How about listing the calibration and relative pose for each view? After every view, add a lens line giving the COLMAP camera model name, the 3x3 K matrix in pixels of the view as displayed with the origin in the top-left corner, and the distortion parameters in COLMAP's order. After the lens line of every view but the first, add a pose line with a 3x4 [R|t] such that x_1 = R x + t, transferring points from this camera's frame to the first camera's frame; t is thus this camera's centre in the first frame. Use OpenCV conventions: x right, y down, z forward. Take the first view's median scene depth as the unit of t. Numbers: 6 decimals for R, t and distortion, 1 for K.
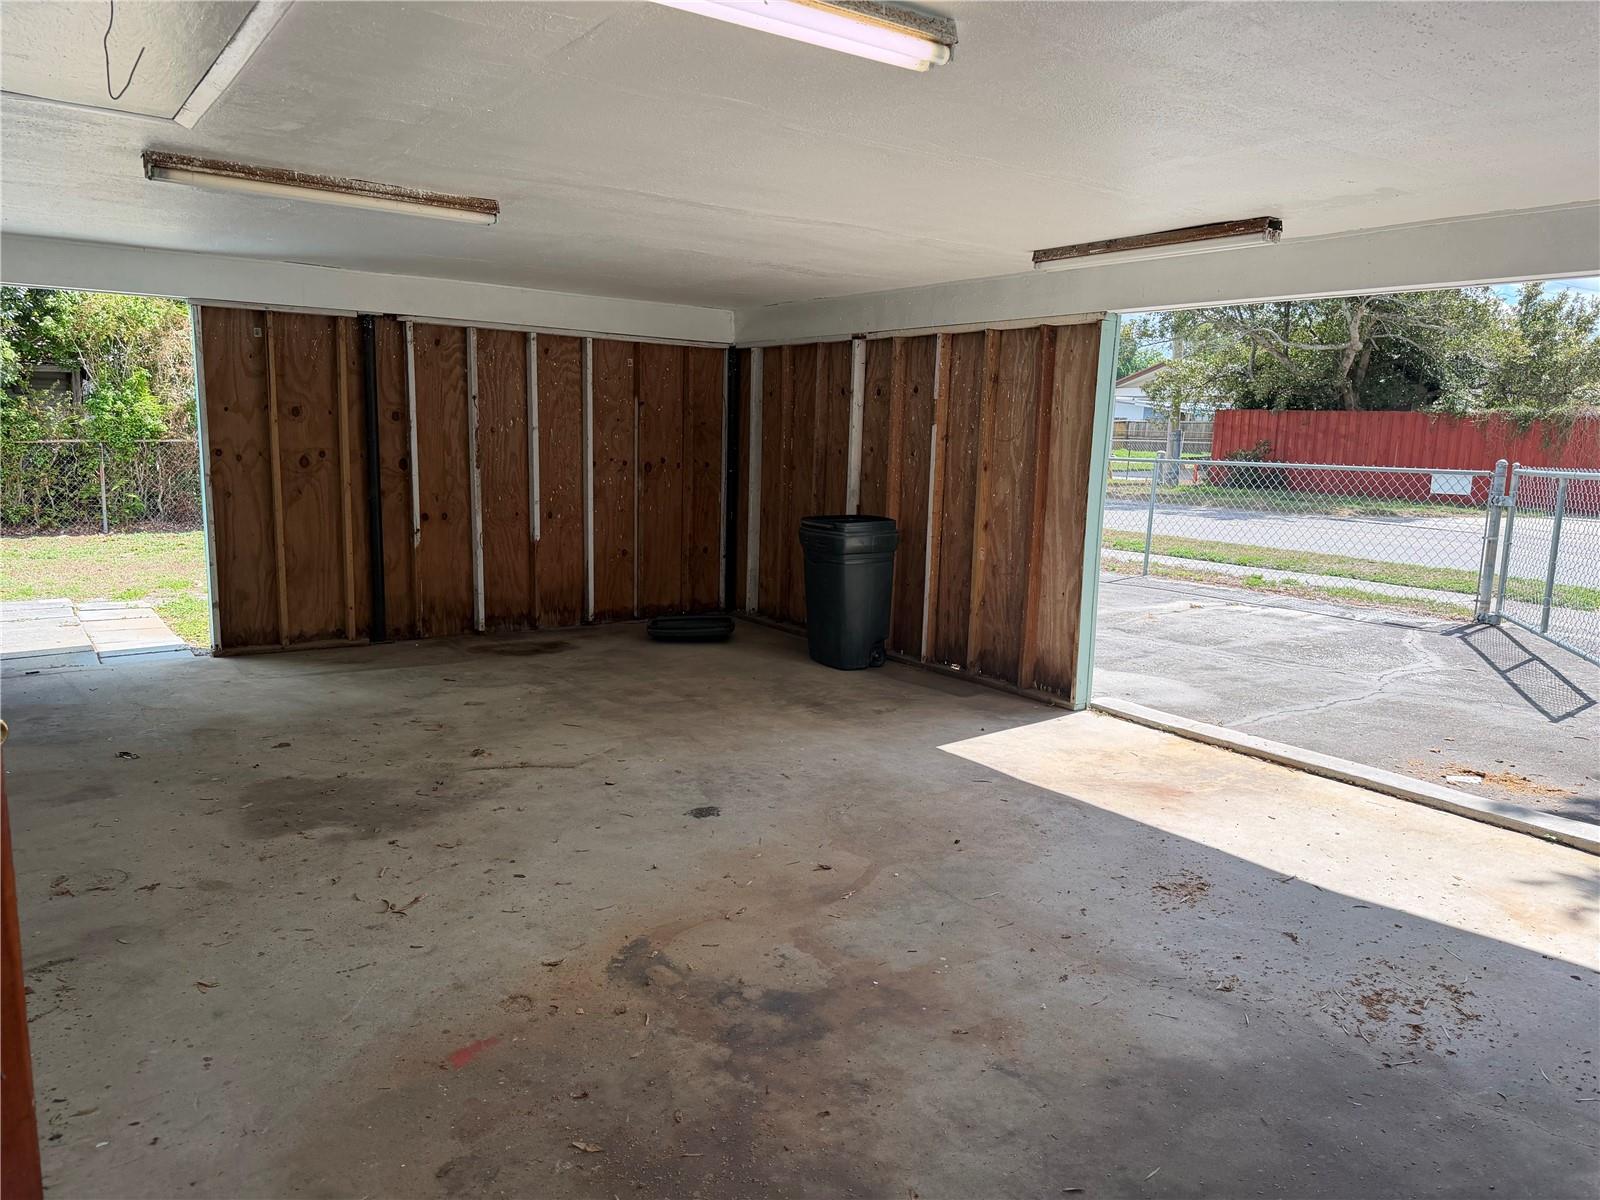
lens RADIAL K [[1106.0, 0, 818.1], [0, 1106.0, 595.8], [0, 0, 1]] dist [0.057694, -0.072620]
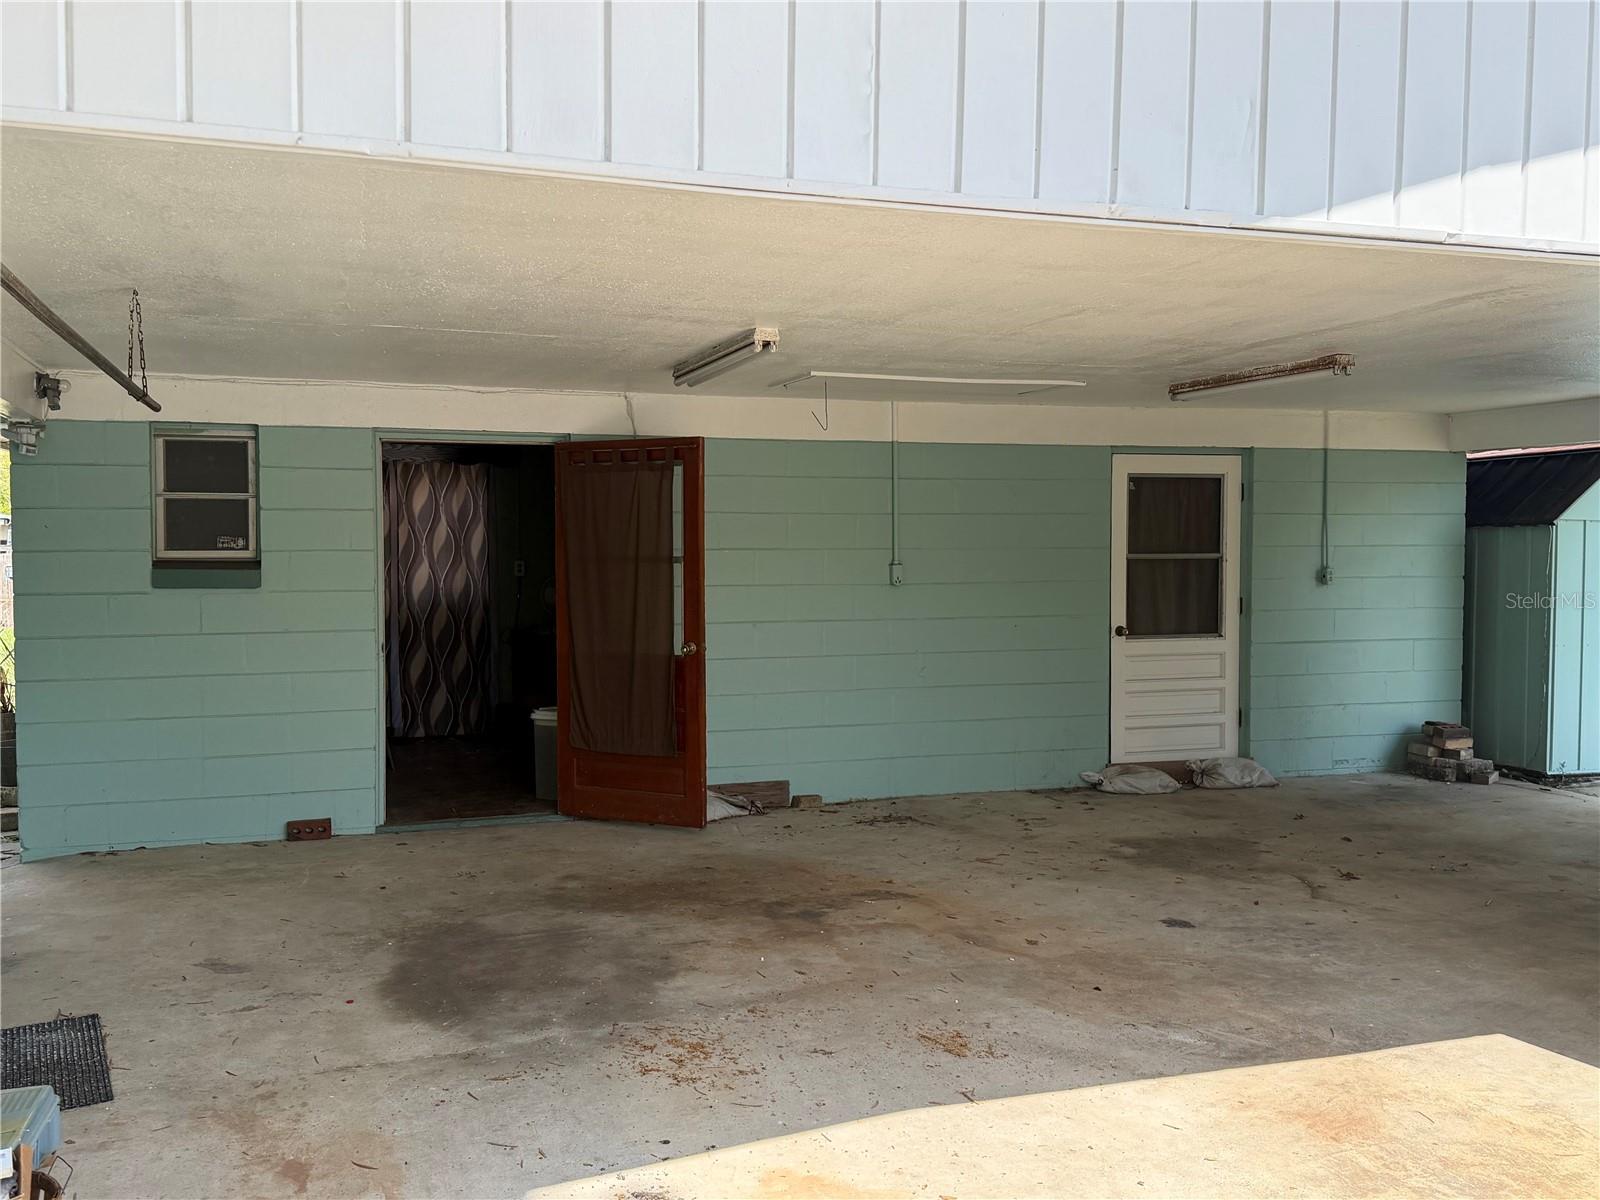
lens RADIAL K [[1450.7, 0, 808.5], [0, 1450.7, 595.6], [0, 0, 1]] dist [0.064077, -0.100282]
pose [[-0.284612, 0.006753, -0.958619, 1.123472], [-0.151710, 0.987056, 0.051996, -0.108120], [0.946562, 0.160231, -0.279903, 0.868854]]
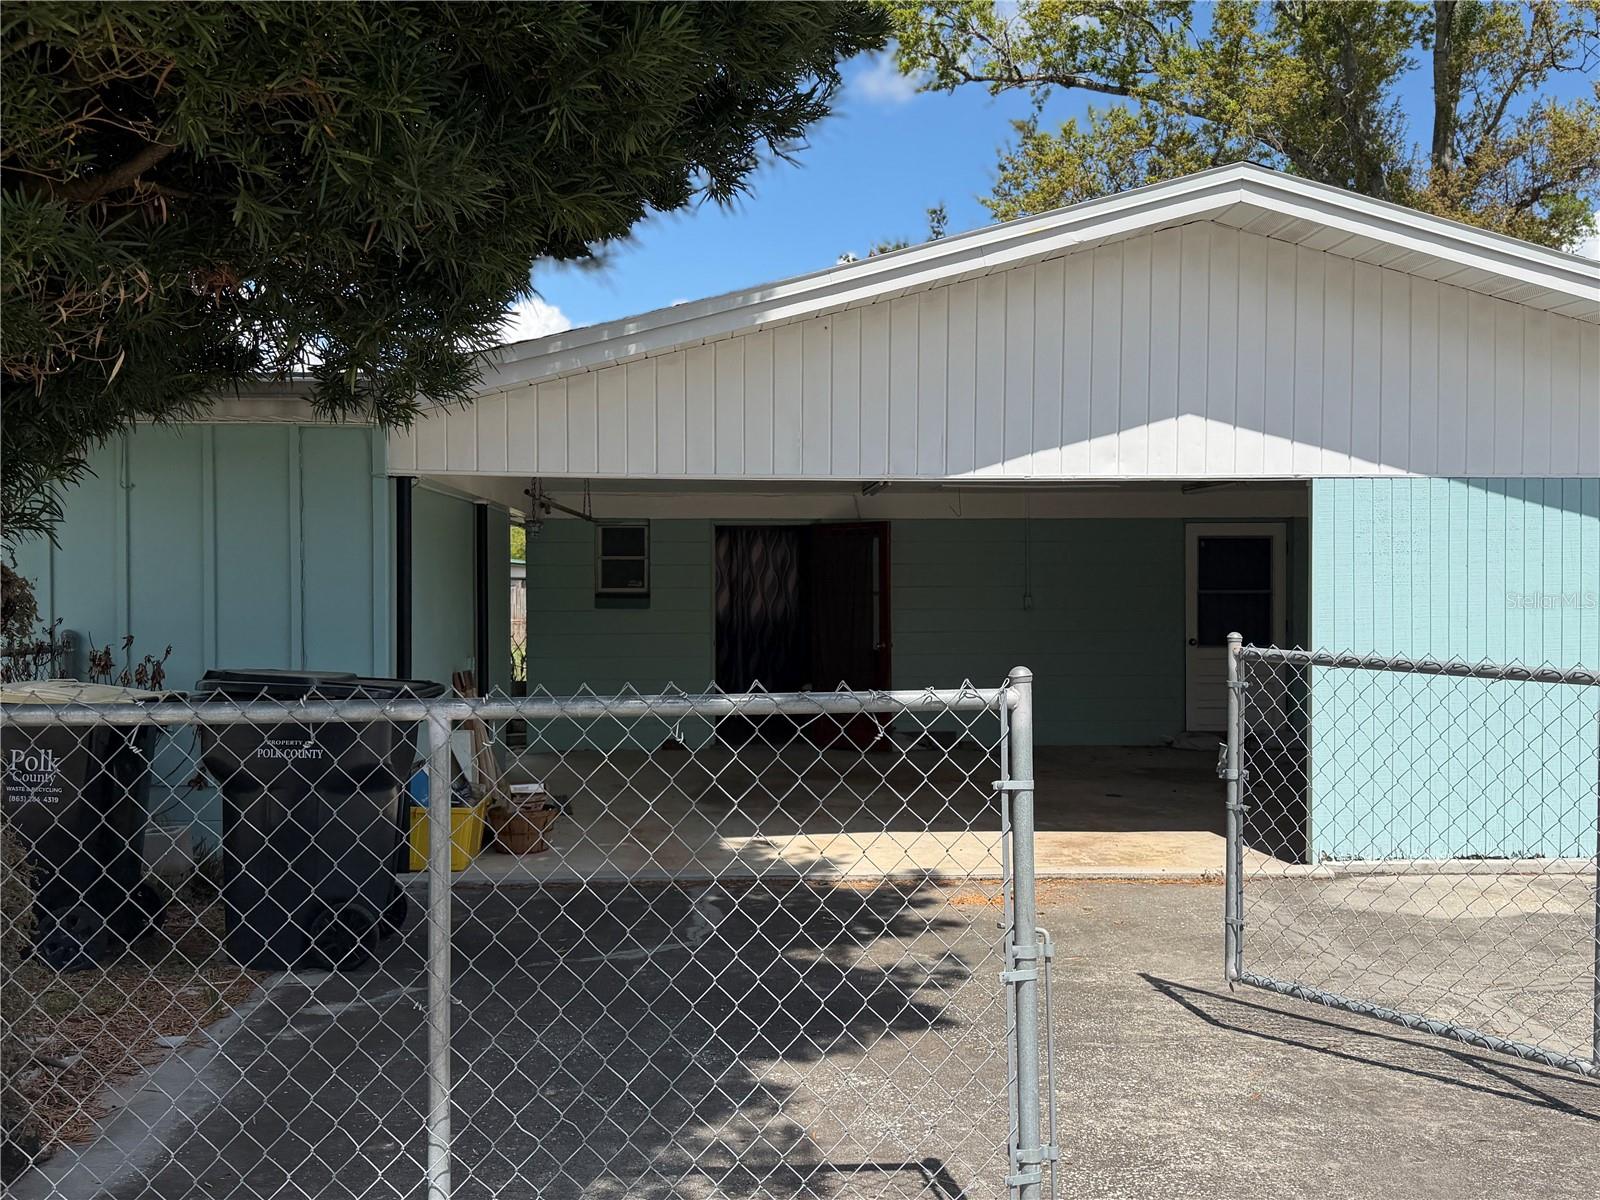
lens RADIAL K [[1450.7, 0, 805.4], [0, 1450.7, 593.6], [0, 0, 1]] dist [0.064077, -0.100282]
pose [[-0.541469, -0.016518, -0.840558, 1.938764], [-0.139055, 0.987796, 0.070164, -0.208023], [0.829141, 0.154875, -0.537158, 1.584962]]
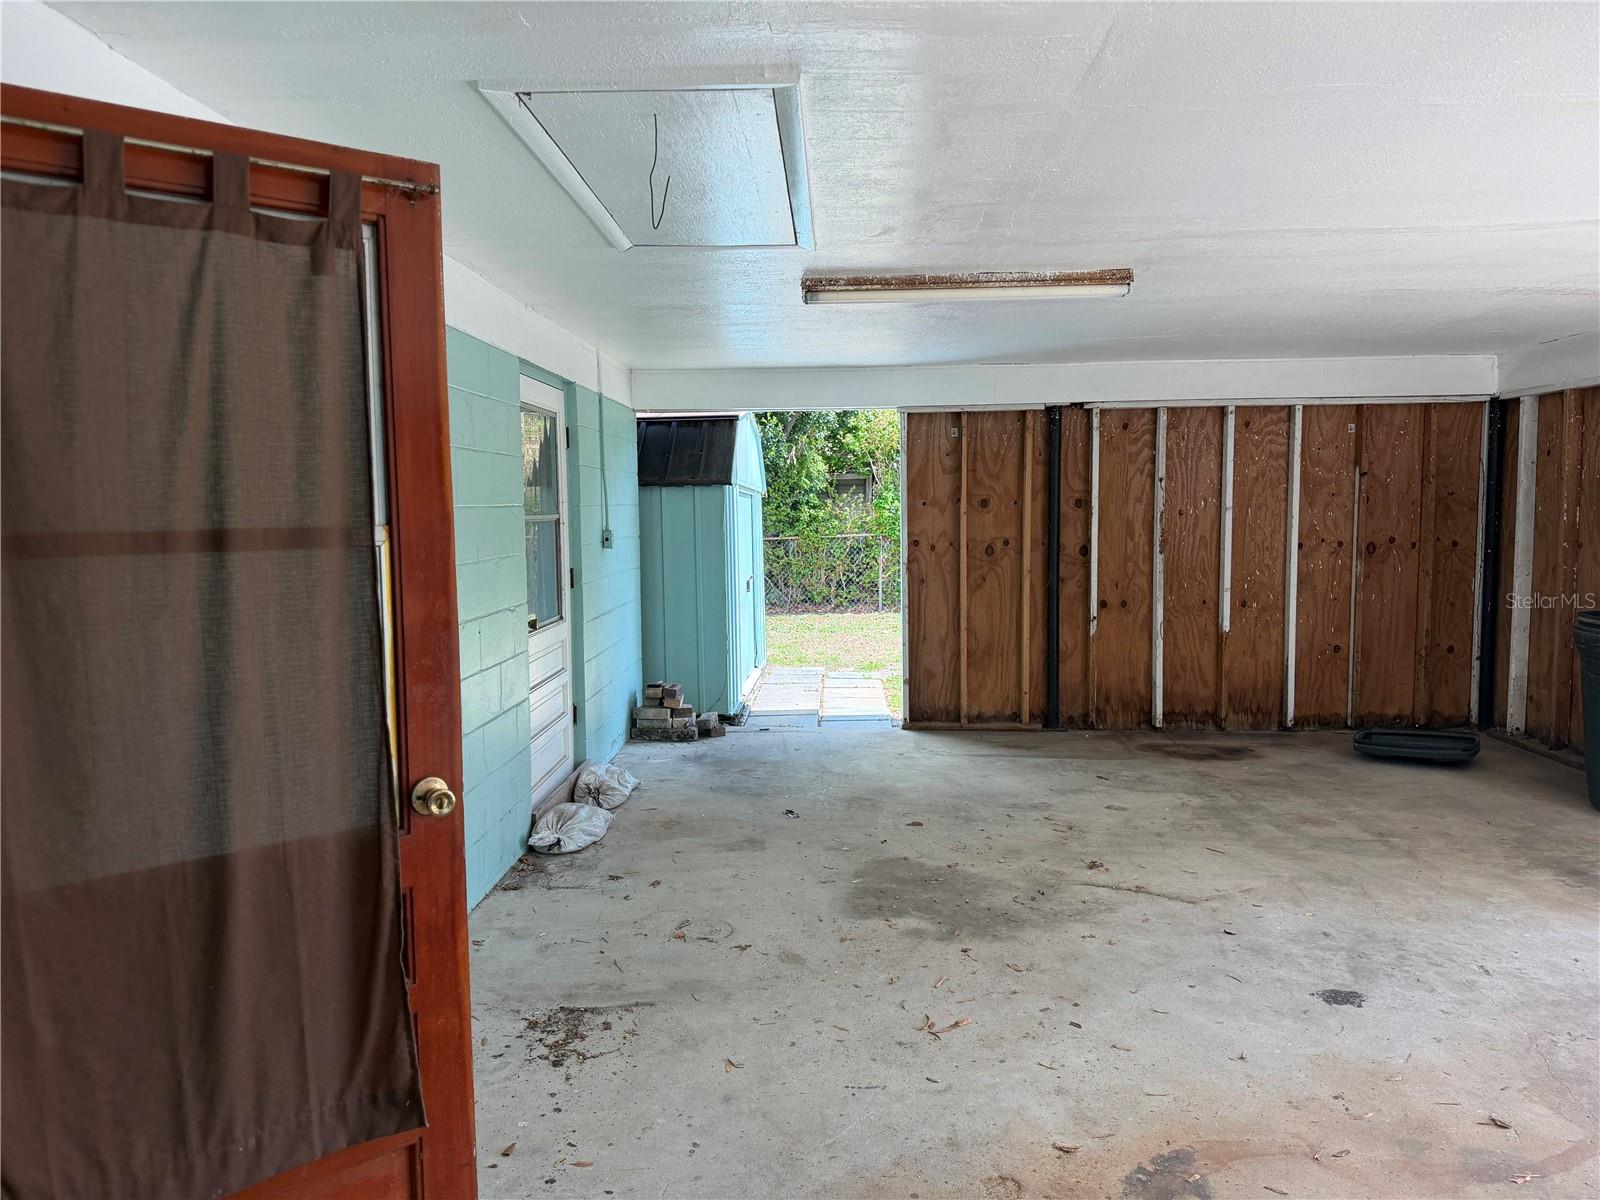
lens RADIAL K [[1106.0, 0, 790.7], [0, 1106.0, 589.4], [0, 0, 1]] dist [0.057694, -0.072620]
pose [[0.771779, 0.008710, -0.635831, 0.079613], [-0.059887, 0.996457, -0.059042, -0.015128], [0.633064, 0.083646, 0.769567, 0.118993]]
